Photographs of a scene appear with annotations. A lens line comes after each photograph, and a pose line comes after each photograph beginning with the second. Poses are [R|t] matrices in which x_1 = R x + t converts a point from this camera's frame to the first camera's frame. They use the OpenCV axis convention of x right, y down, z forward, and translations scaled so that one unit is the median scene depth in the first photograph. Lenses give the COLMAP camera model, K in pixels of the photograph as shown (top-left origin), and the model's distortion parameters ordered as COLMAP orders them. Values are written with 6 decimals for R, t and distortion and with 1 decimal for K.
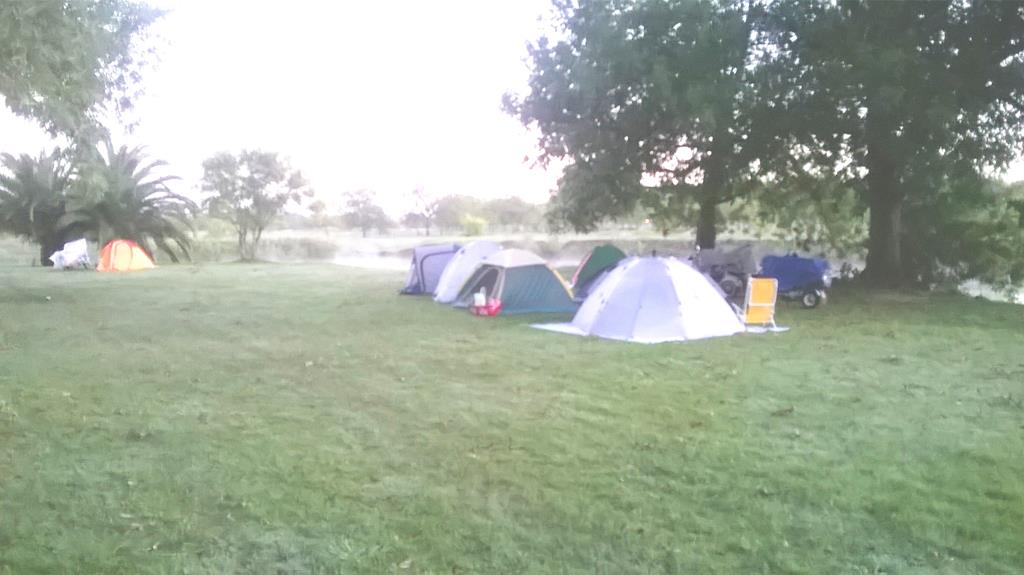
lens RADIAL K [[845.2, 0, 503.6], [0, 845.2, 285.7], [0, 0, 1]] dist [0.031873, -0.066635]
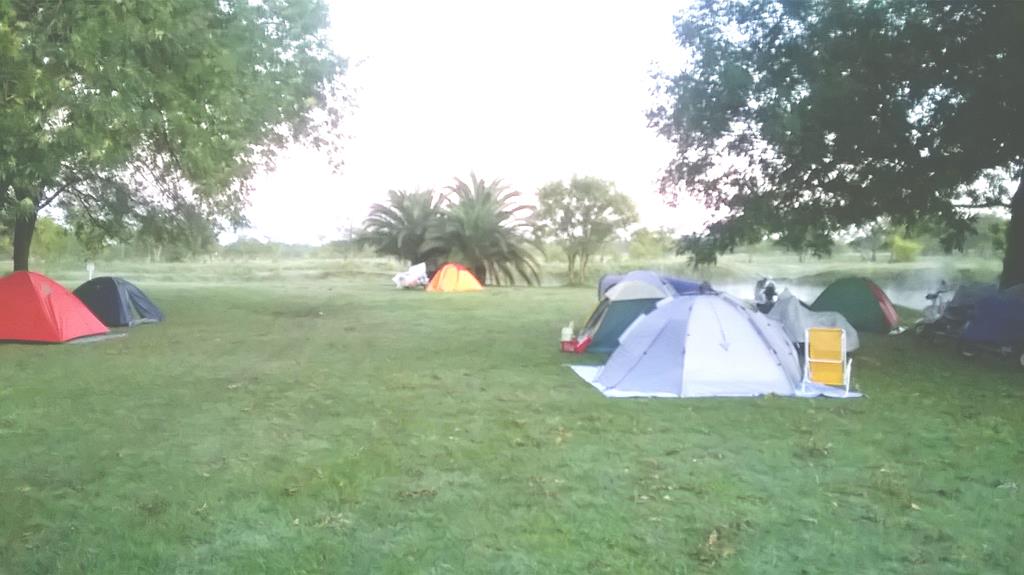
lens RADIAL K [[845.2, 0, 514.9], [0, 845.2, 277.8], [0, 0, 1]] dist [0.031873, -0.066635]
pose [[0.866414, 0.018860, -0.498970, 0.176831], [-0.037473, 0.998924, -0.027311, -0.008511], [0.497918, 0.042361, 0.866189, 0.074091]]
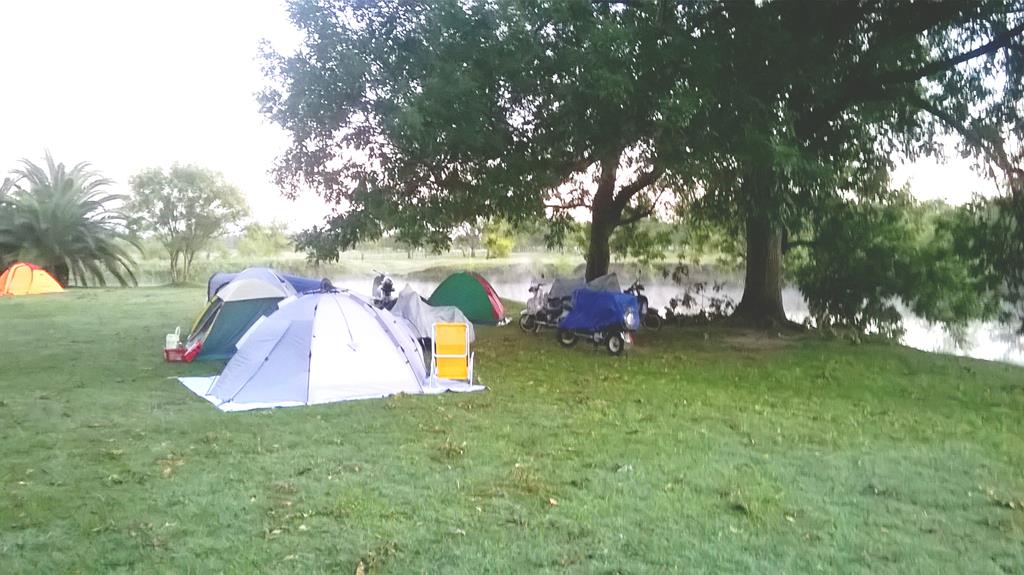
lens RADIAL K [[845.2, 0, 504.5], [0, 845.2, 299.4], [0, 0, 1]] dist [0.031873, -0.066635]
pose [[0.996497, 0.008044, -0.083235, 0.165586], [-0.008749, 0.999929, -0.008106, -0.009547], [0.083164, 0.008806, 0.996497, 0.094405]]
